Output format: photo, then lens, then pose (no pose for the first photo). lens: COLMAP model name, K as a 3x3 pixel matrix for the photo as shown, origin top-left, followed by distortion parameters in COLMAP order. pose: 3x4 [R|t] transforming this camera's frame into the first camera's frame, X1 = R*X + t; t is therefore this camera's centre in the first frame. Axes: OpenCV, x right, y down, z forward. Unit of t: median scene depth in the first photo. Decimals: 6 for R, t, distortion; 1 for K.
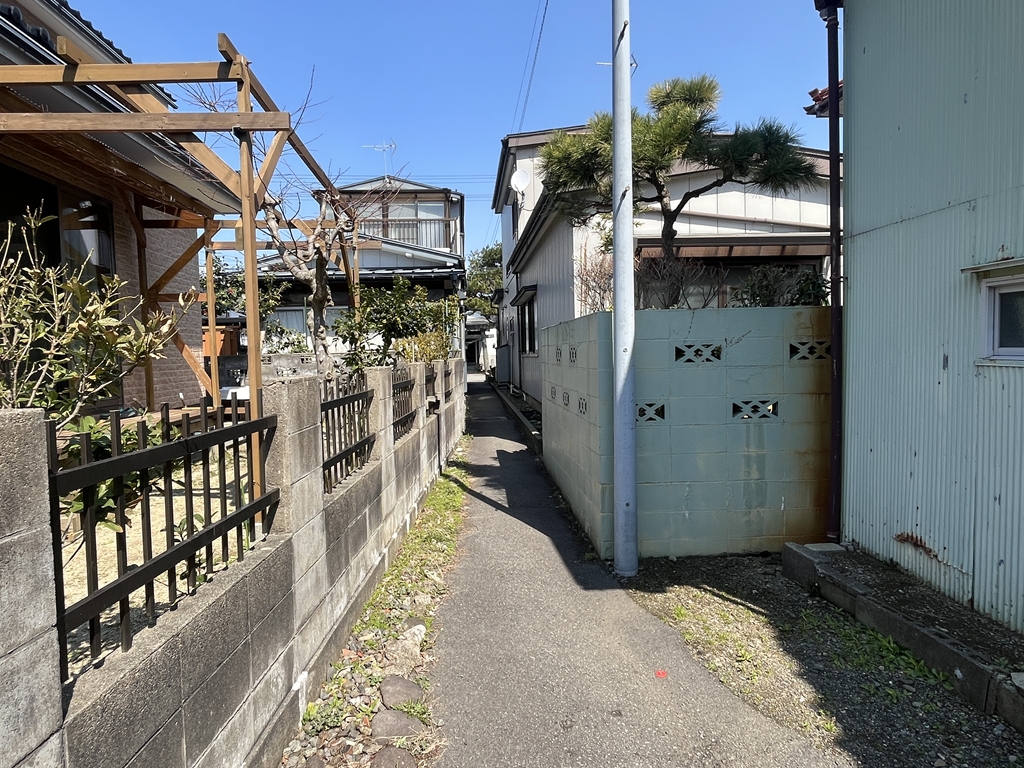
lens RADIAL K [[606.9, 0, 510.0], [0, 606.9, 385.6], [0, 0, 1]] dist [-0.000234, 0.000014]
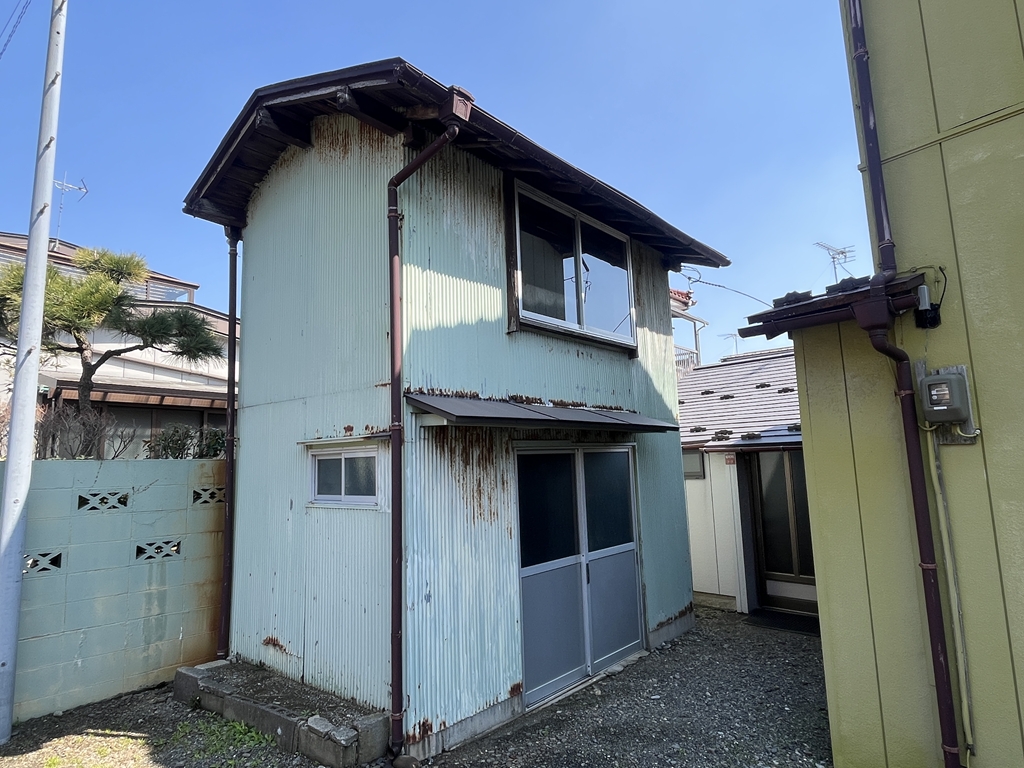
lens RADIAL K [[606.9, 0, 510.0], [0, 606.9, 385.6], [0, 0, 1]] dist [-0.000234, 0.000014]
pose [[0.680857, 0.104729, 0.724890, -0.002359], [0.053945, 0.979865, -0.192234, -0.008298], [-0.730427, 0.169988, 0.661498, -0.290501]]
